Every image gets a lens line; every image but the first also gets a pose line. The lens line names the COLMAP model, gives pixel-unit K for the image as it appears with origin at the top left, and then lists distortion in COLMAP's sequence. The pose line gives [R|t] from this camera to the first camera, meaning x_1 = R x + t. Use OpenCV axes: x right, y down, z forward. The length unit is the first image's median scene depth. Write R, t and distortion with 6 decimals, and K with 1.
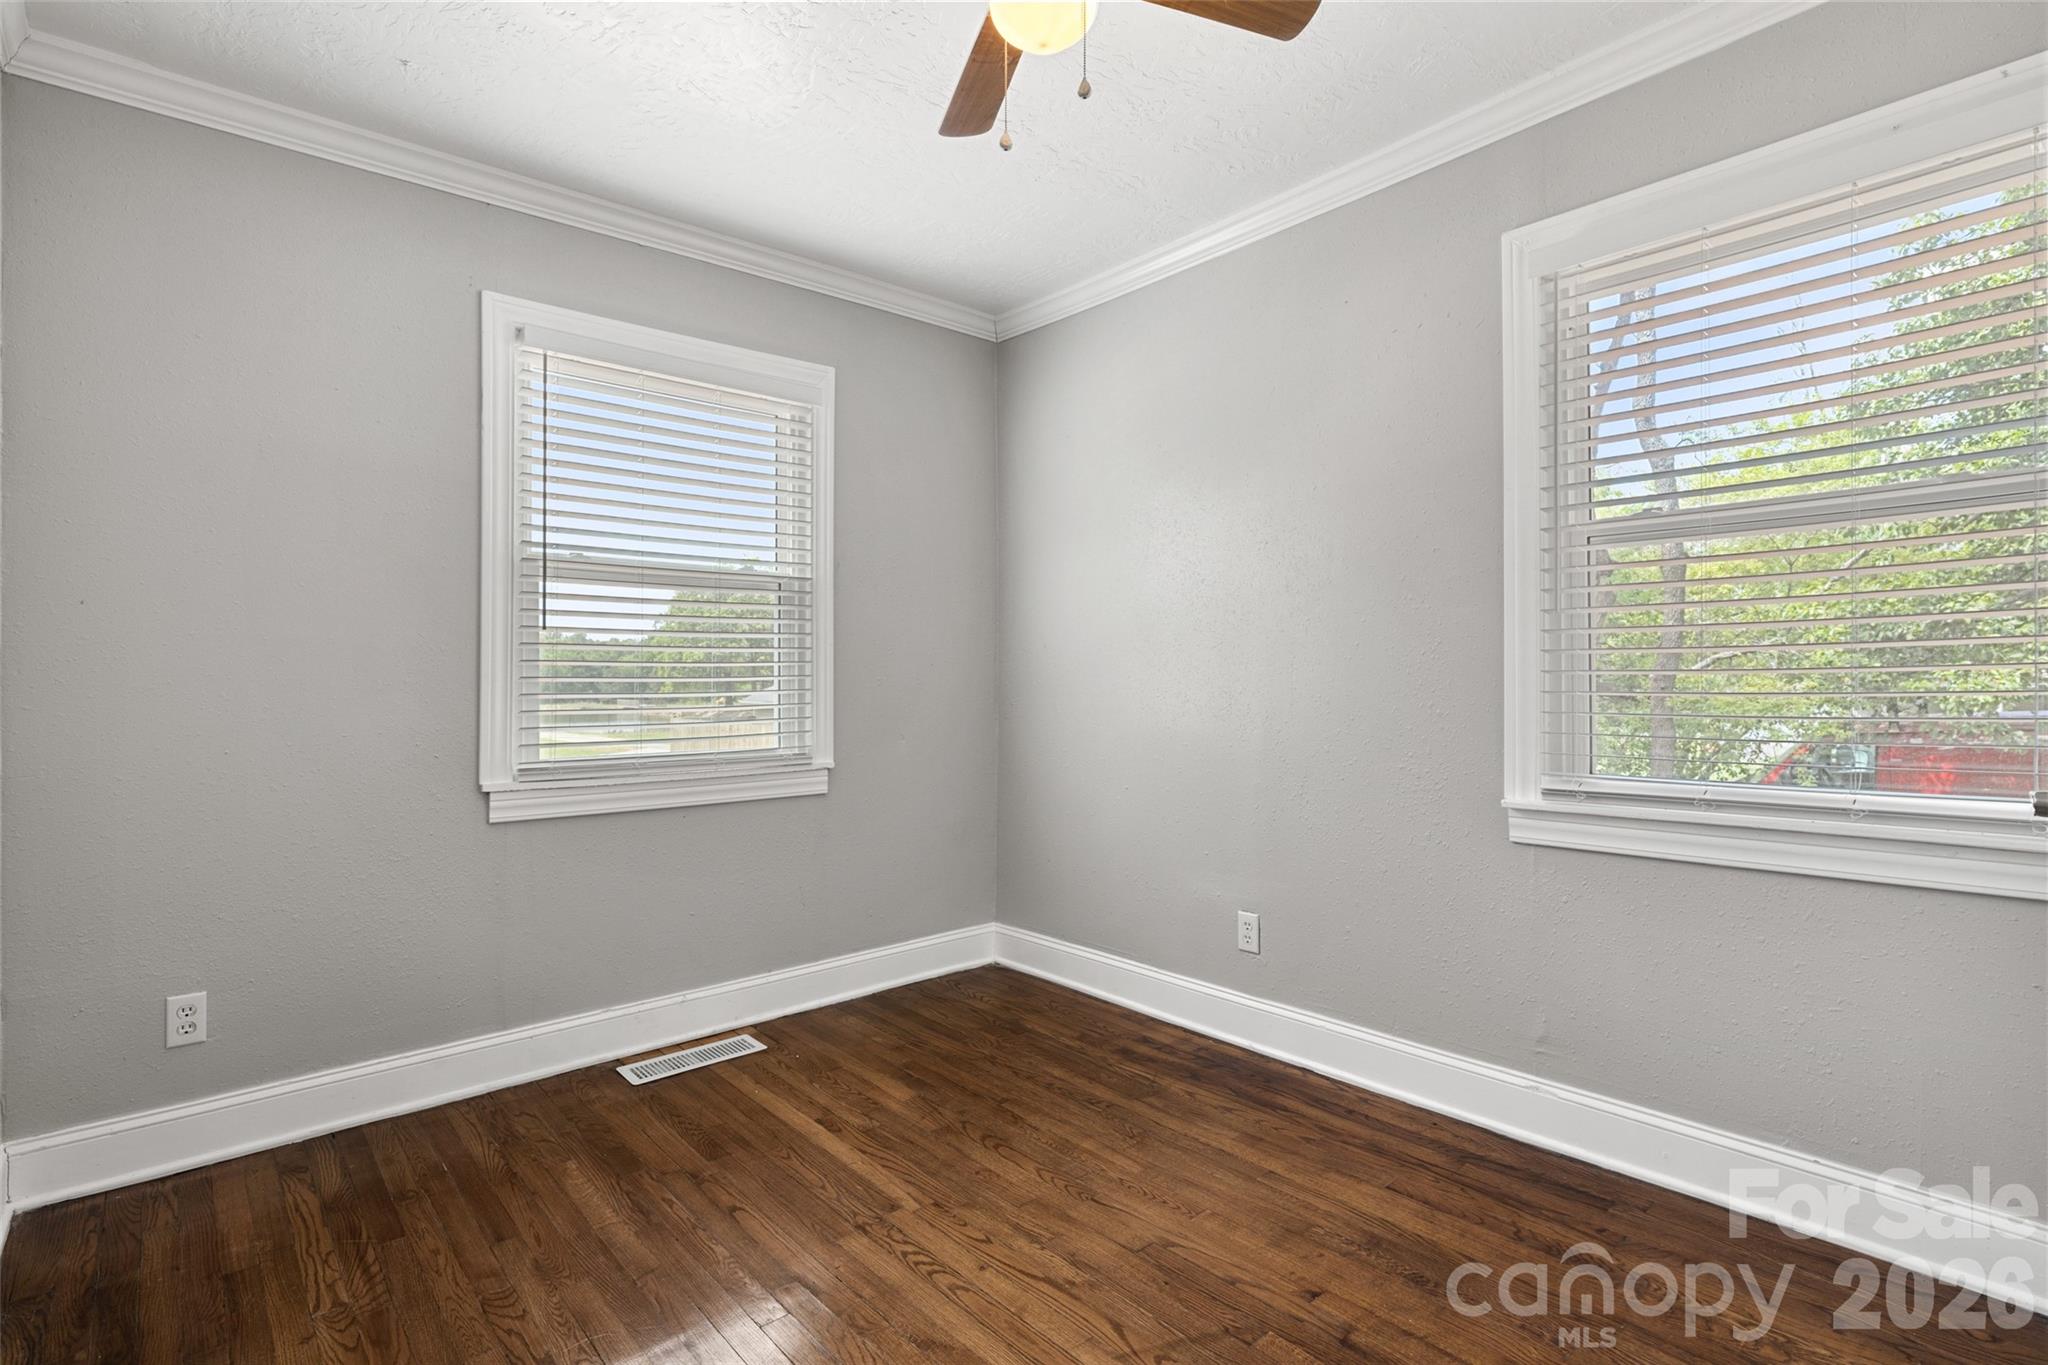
lens RADIAL K [[970.6, 0, 1021.3], [0, 970.6, 677.1], [0, 0, 1]] dist [0.000151, 0.000776]
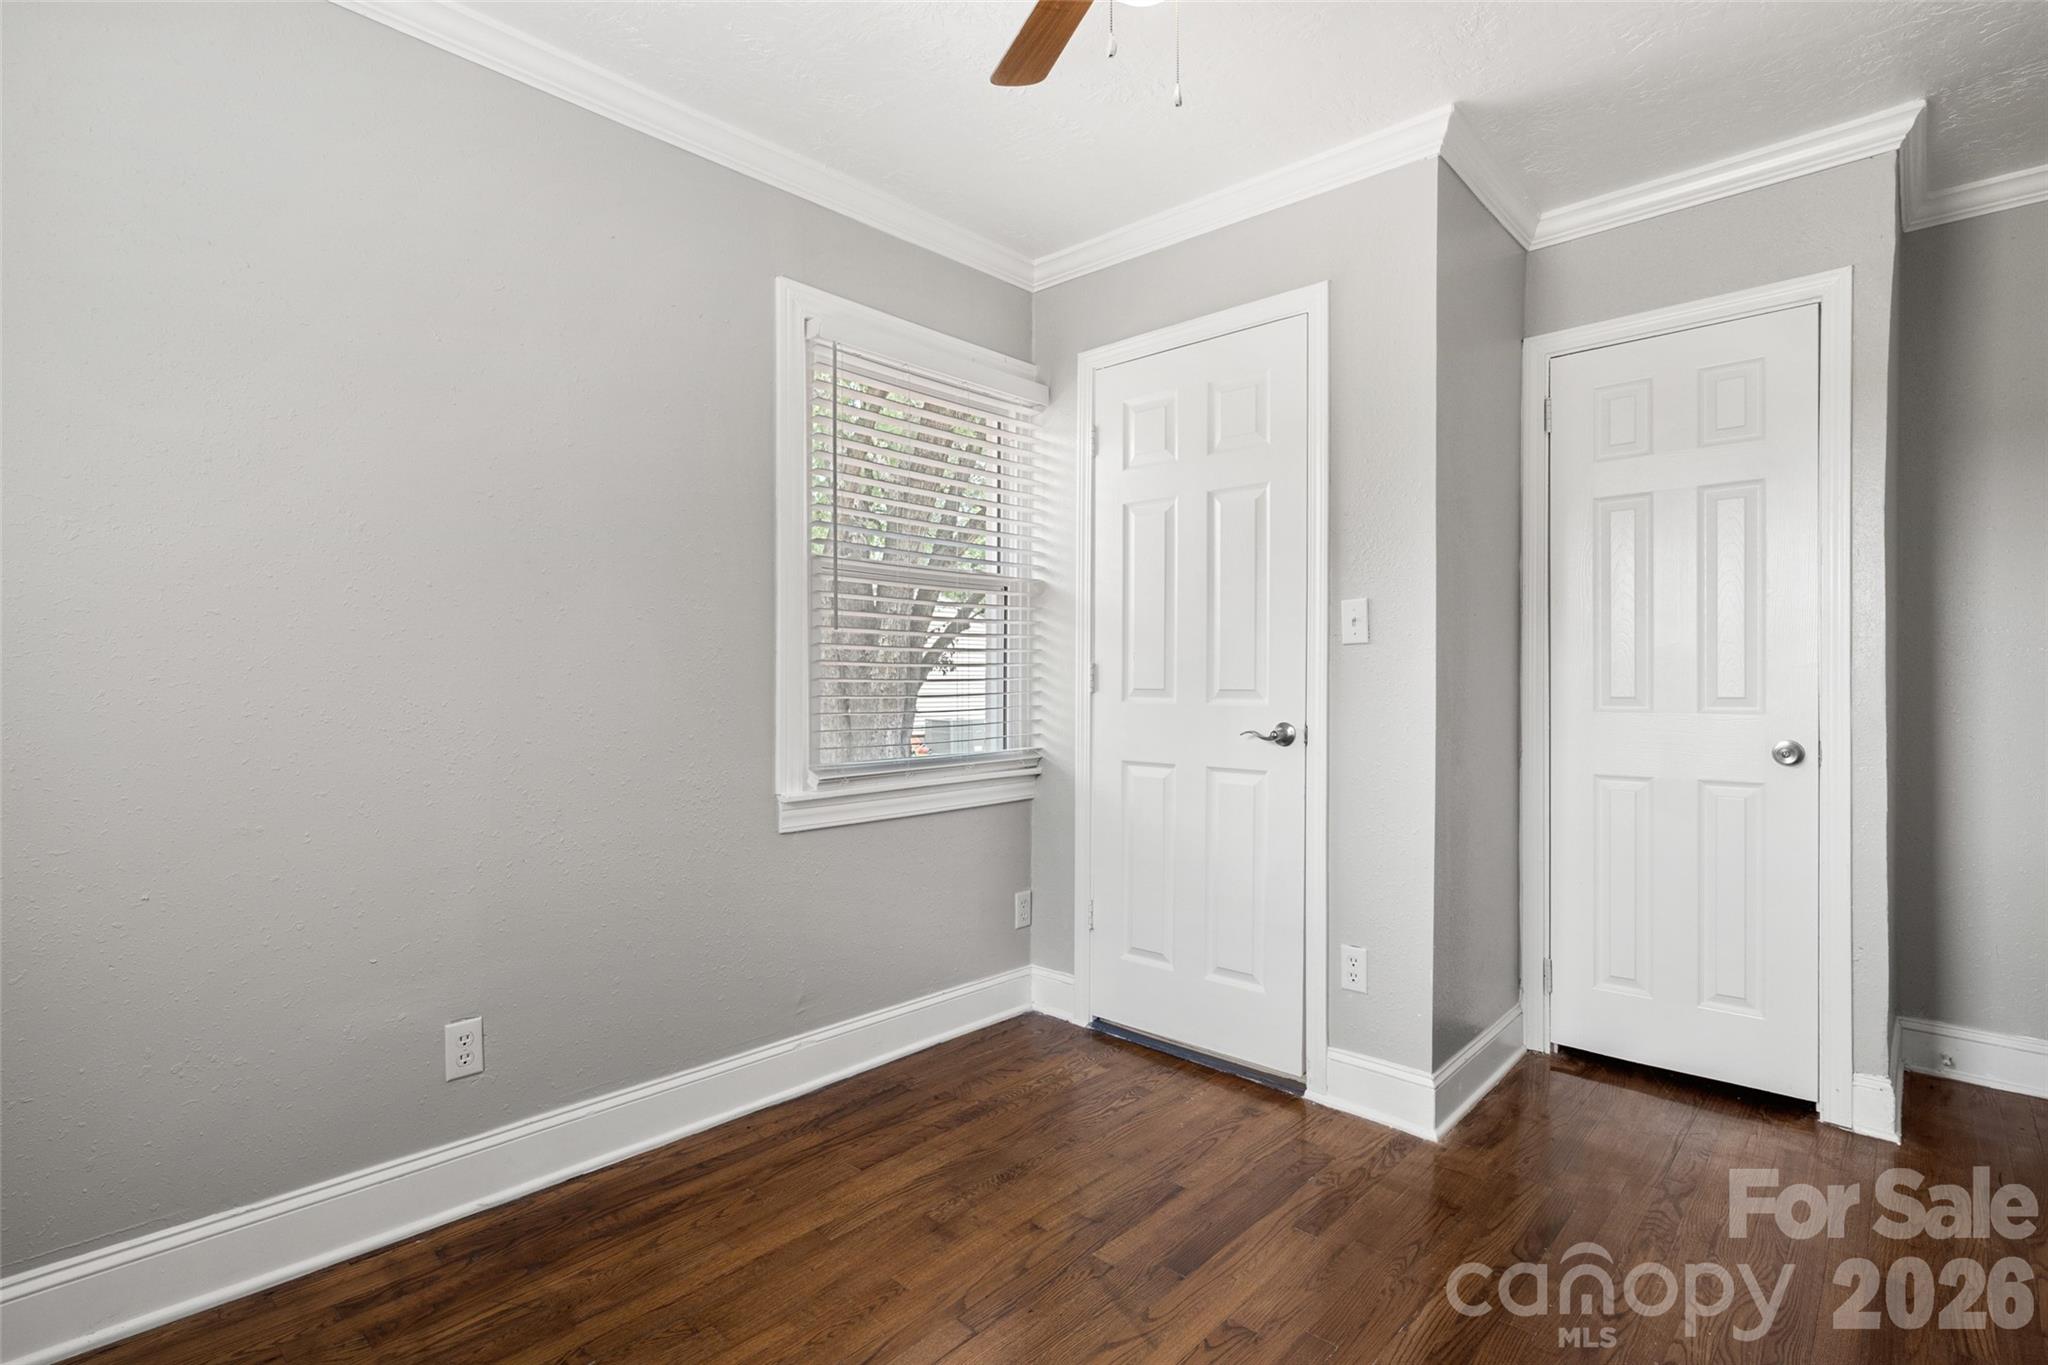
lens RADIAL K [[970.6, 0, 1016.7], [0, 970.6, 682.4], [0, 0, 1]] dist [0.000151, 0.000776]
pose [[-0.083263, 0.000768, 0.996527, -0.610484], [-0.004889, 0.999987, -0.001179, -0.001522], [-0.996516, -0.004970, -0.083258, 0.821780]]
